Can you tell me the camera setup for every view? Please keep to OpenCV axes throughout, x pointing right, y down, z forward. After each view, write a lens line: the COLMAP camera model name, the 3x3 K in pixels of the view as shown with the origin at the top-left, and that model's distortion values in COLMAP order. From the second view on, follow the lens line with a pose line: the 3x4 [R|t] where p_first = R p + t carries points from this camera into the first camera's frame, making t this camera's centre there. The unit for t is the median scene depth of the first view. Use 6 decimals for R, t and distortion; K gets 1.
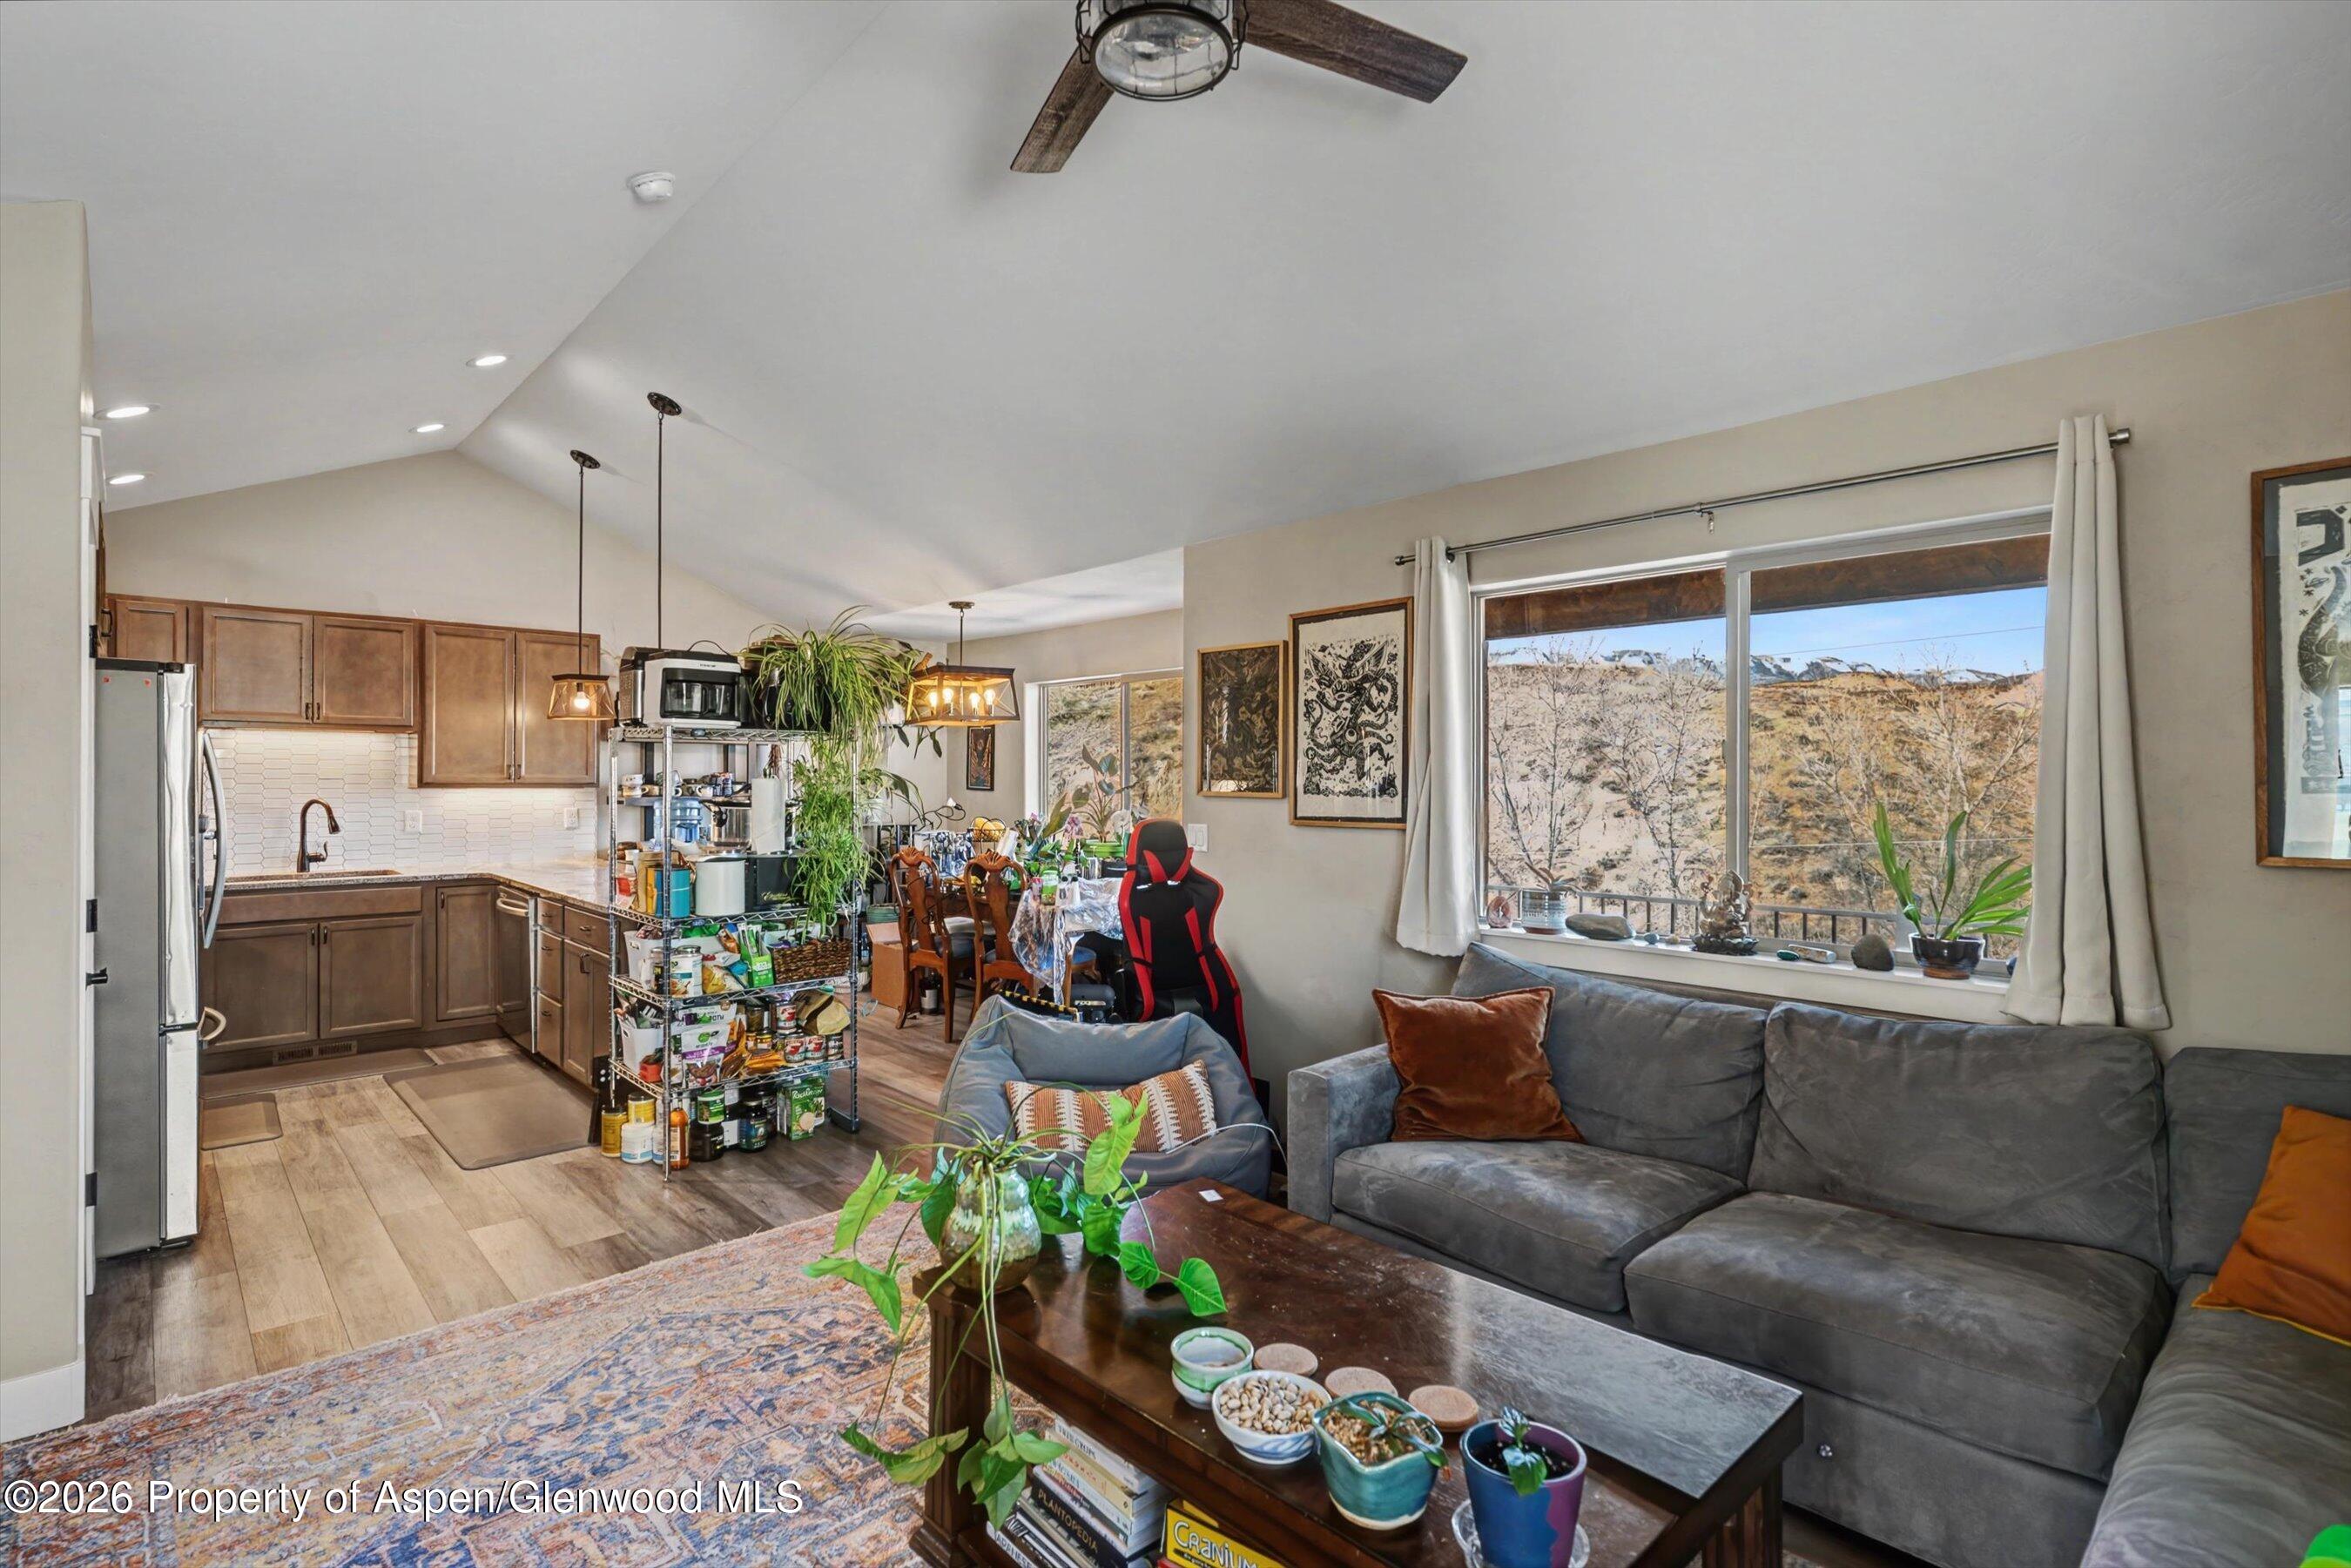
lens RADIAL K [[1136.3, 0, 1171.4], [0, 1136.3, 766.7], [0, 0, 1]] dist [0.000151, 0.000748]
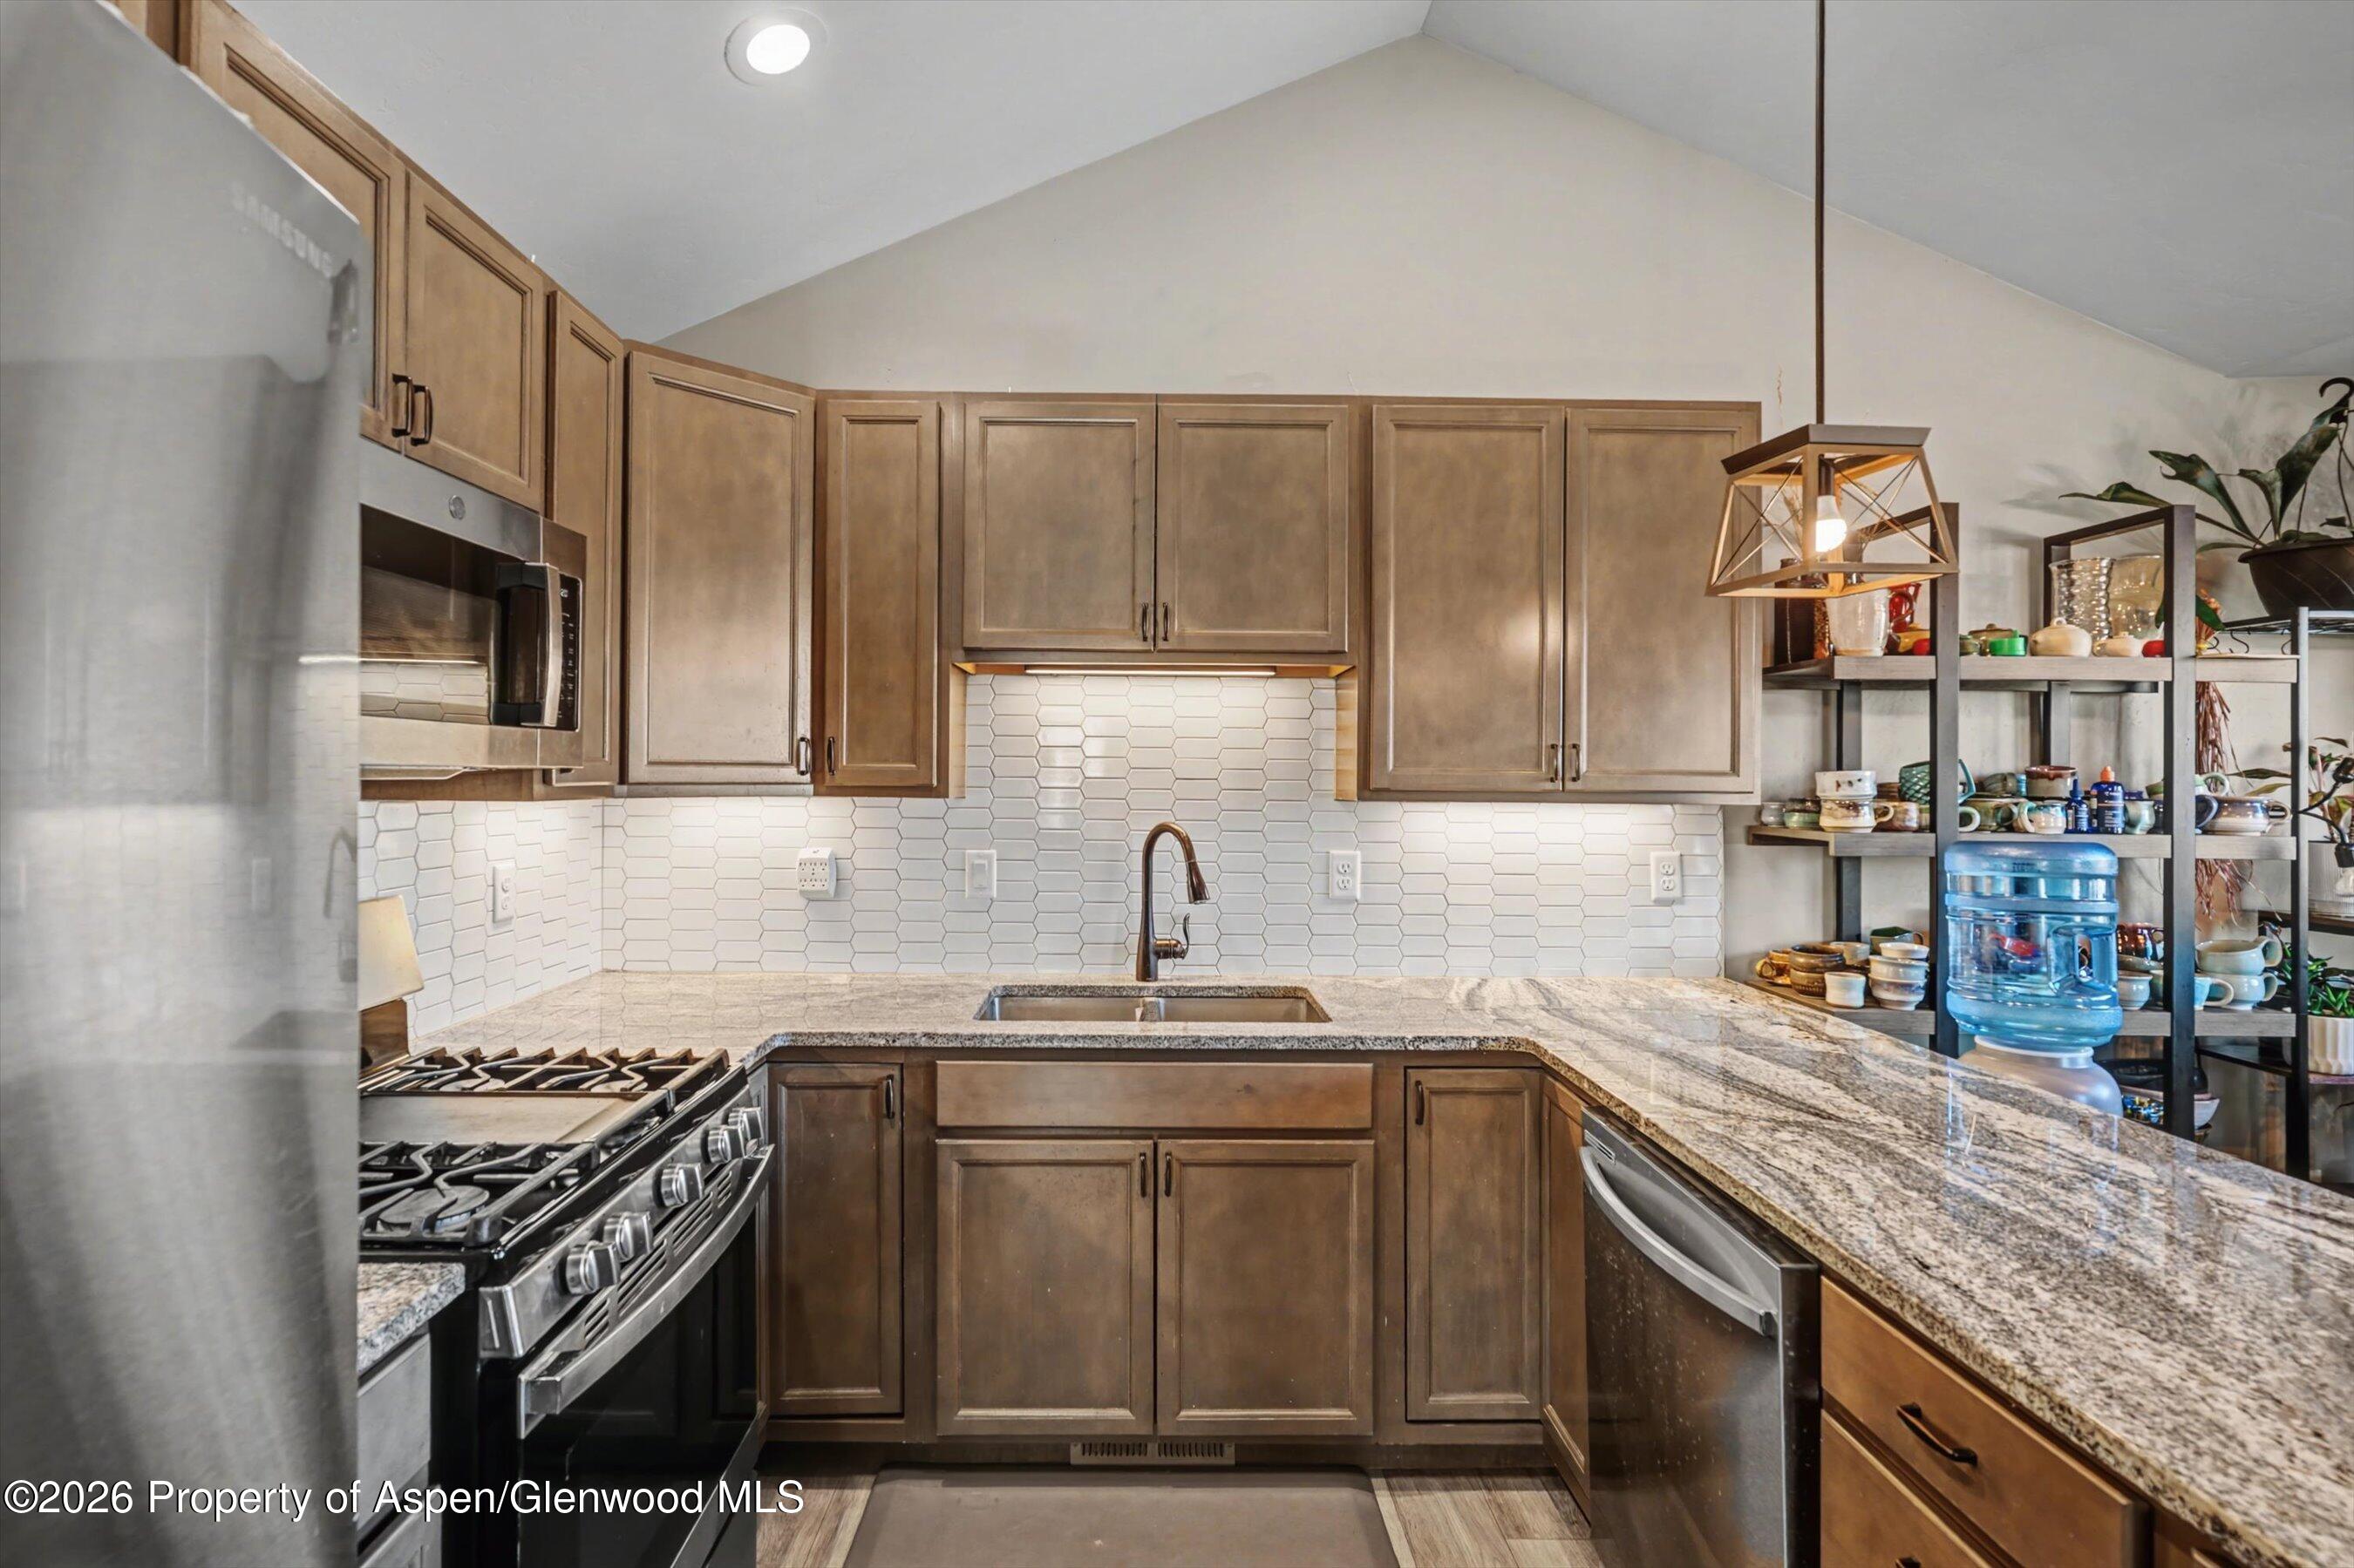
lens RADIAL K [[1137.7, 0, 1172.2], [0, 1137.7, 766.9], [0, 0, 1]] dist [0.000151, 0.000748]
pose [[0.756487, 0.001072, -0.654008, -0.450534], [0.000800, 0.999996, 0.002565, 0.004865], [0.654008, -0.002463, 0.756484, 0.652910]]
